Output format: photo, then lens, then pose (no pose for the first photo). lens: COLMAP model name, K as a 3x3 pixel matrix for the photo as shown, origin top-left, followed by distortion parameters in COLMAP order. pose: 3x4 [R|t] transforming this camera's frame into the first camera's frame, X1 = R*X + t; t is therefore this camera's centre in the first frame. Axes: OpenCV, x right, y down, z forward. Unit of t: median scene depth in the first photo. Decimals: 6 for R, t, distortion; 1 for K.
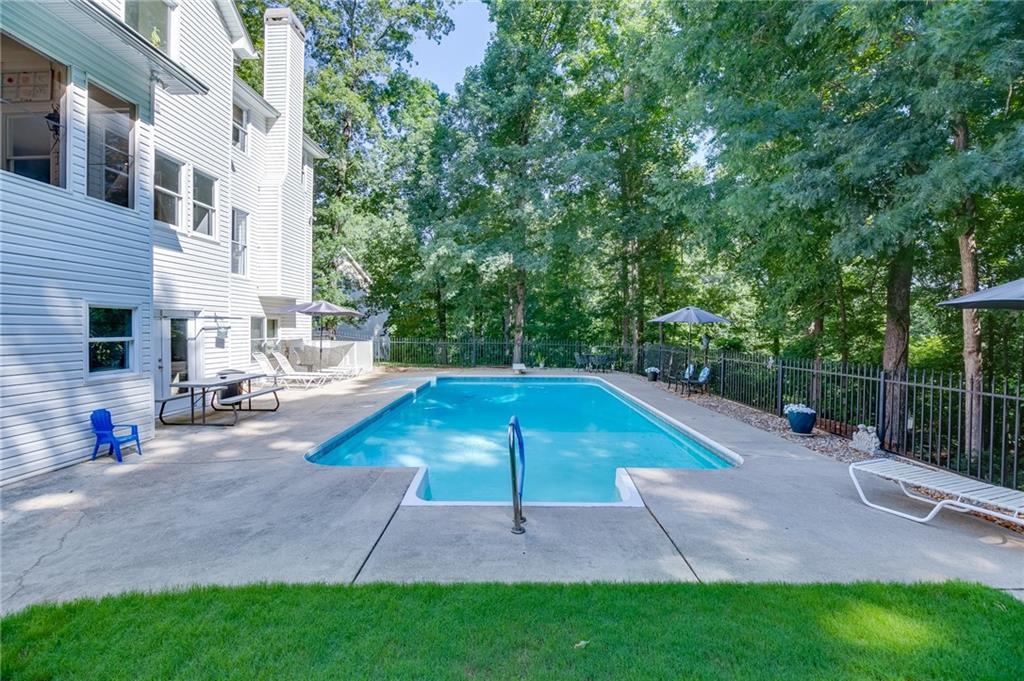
lens RADIAL K [[470.1, 0, 504.6], [0, 470.1, 332.8], [0, 0, 1]] dist [-0.031146, 0.003854]
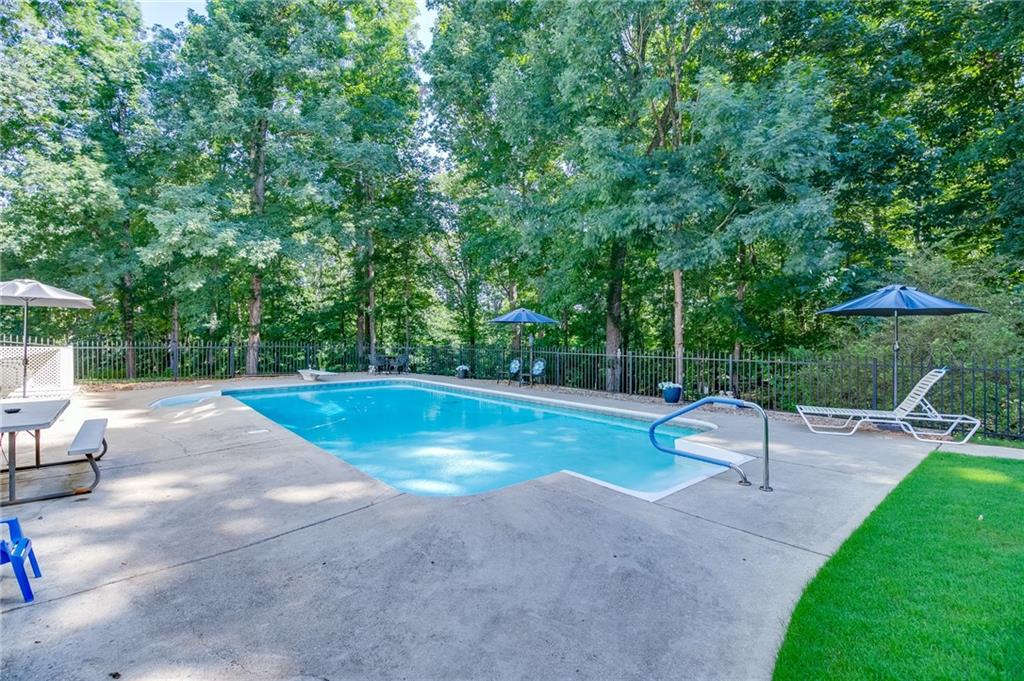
lens RADIAL K [[470.1, 0, 514.0], [0, 470.1, 337.8], [0, 0, 1]] dist [-0.031146, 0.003854]
pose [[0.749957, -0.008275, 0.661435, -0.442462], [0.007179, 0.999965, 0.004369, 0.011956], [-0.661447, 0.001472, 0.749990, 0.197027]]
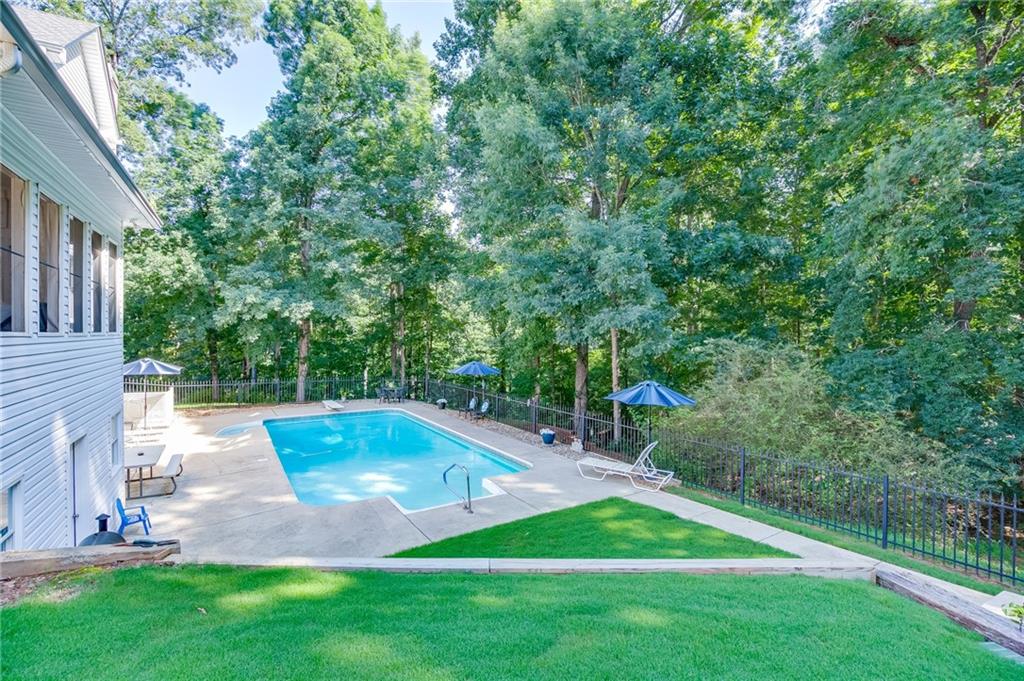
lens RADIAL K [[470.1, 0, 509.2], [0, 470.1, 332.8], [0, 0, 1]] dist [-0.031146, 0.003854]
pose [[0.841704, -0.000092, 0.539939, -0.386734], [0.003797, 0.999976, -0.005749, -0.165792], [-0.539925, 0.006889, 0.841685, -0.388719]]
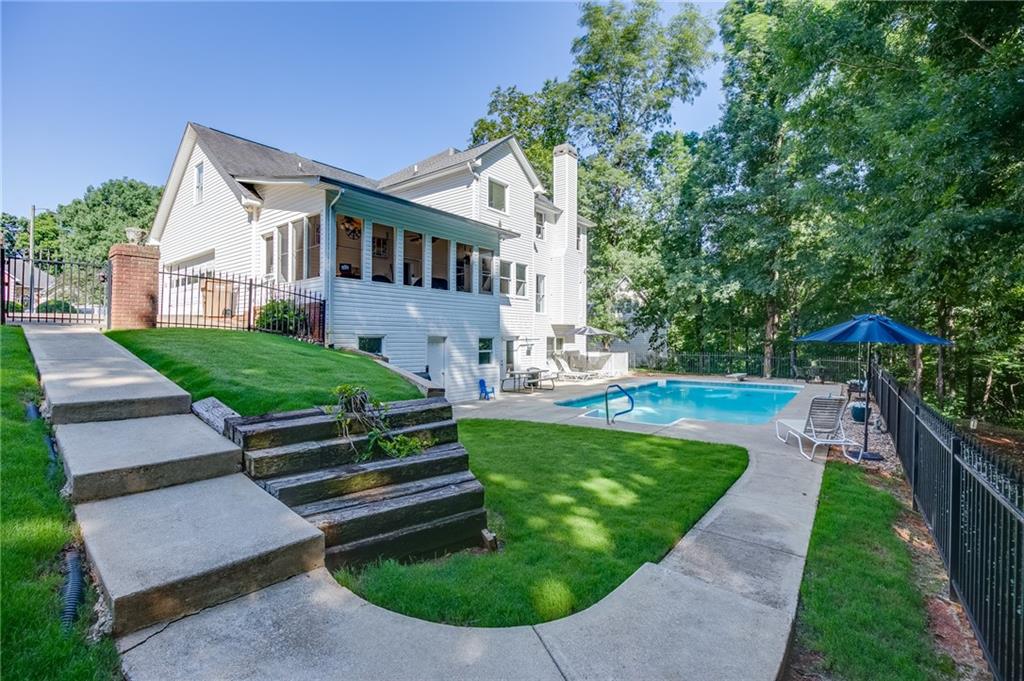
lens RADIAL K [[470.1, 0, 514.1], [0, 470.1, 336.5], [0, 0, 1]] dist [-0.031146, 0.003854]
pose [[0.819102, -0.003687, -0.573636, 0.429154], [-0.005649, 0.999879, -0.014493, -0.015881], [0.573620, 0.015112, 0.818982, -0.587633]]
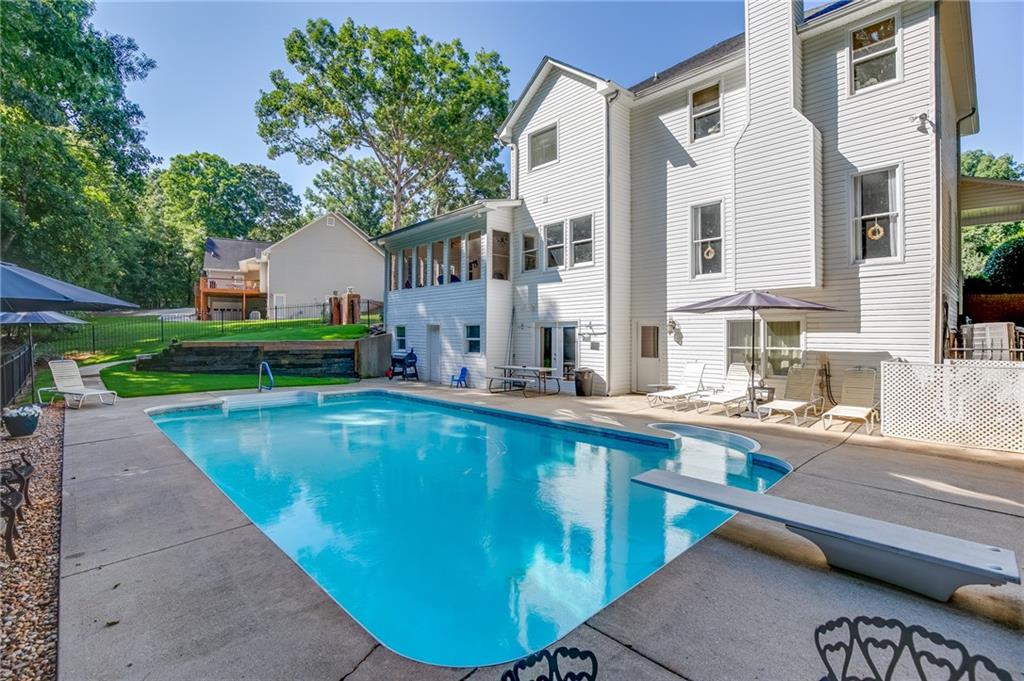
lens RADIAL K [[470.1, 0, 510.4], [0, 470.1, 340.5], [0, 0, 1]] dist [-0.031146, 0.003854]
pose [[-0.704710, 0.011336, -0.709405, 0.437571], [-0.005711, 0.999749, 0.021649, -0.017981], [0.709473, 0.019308, -0.704468, 1.748556]]
